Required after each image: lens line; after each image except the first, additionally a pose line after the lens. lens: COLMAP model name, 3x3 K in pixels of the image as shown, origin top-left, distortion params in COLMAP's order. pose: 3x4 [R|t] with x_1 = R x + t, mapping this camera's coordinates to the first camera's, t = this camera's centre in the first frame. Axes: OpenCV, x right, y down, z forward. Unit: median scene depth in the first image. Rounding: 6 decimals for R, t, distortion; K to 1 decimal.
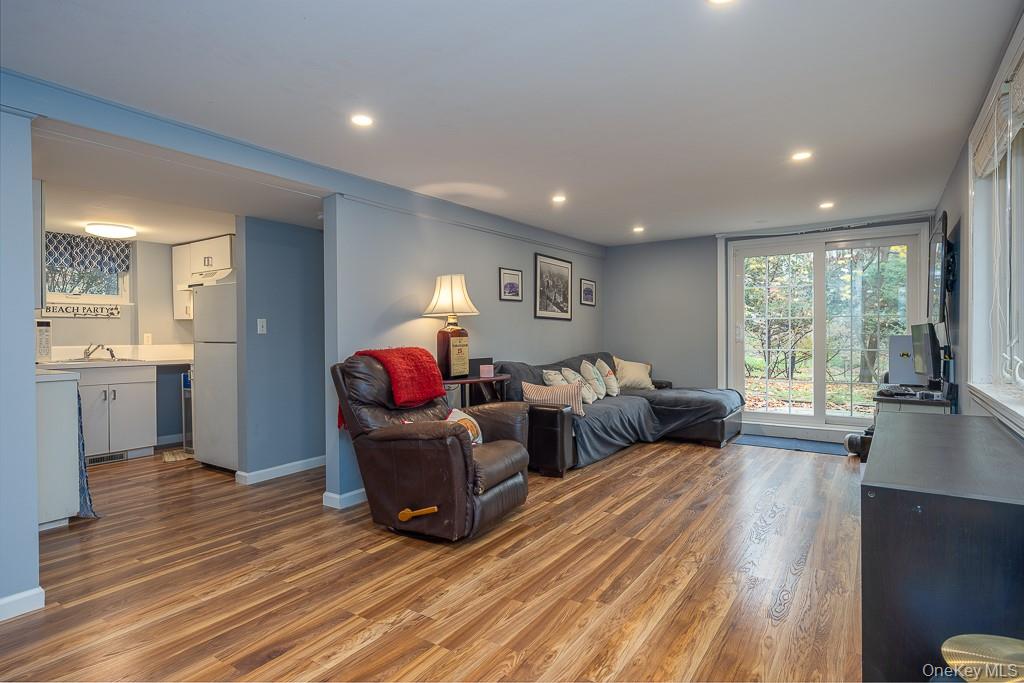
lens RADIAL K [[535.3, 0, 511.9], [0, 535.3, 337.4], [0, 0, 1]] dist [-0.001559, -0.000304]
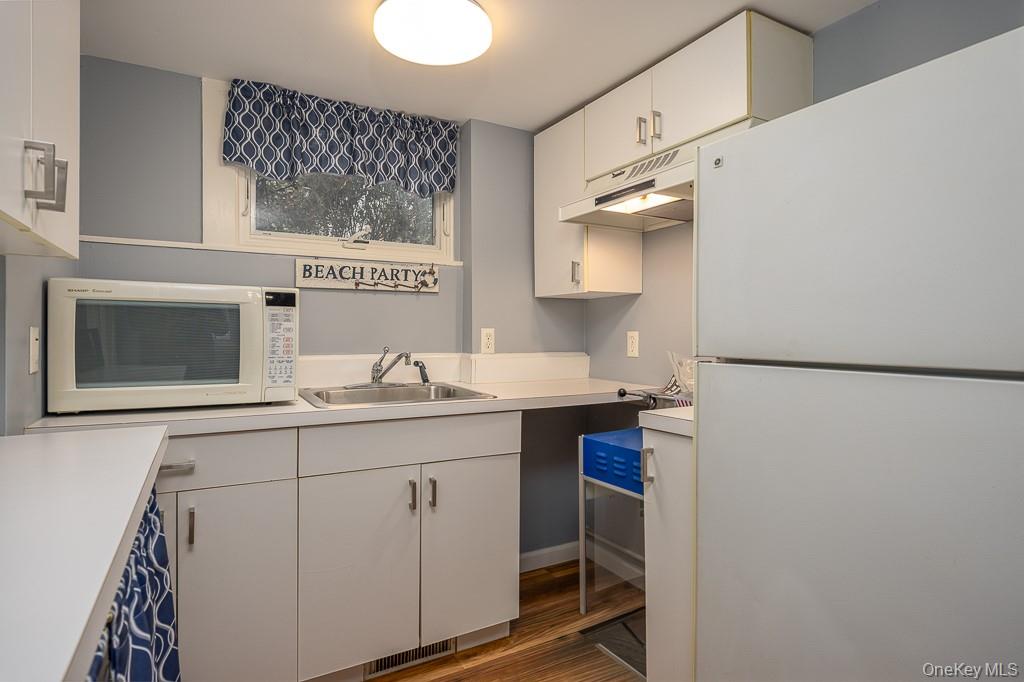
lens RADIAL K [[535.3, 0, 510.4], [0, 535.3, 337.2], [0, 0, 1]] dist [-0.001559, -0.000304]
pose [[0.902243, 0.012643, -0.431042, -0.501838], [-0.011976, 0.999919, 0.004262, -0.001957], [0.431061, 0.001317, 0.902322, 0.643697]]
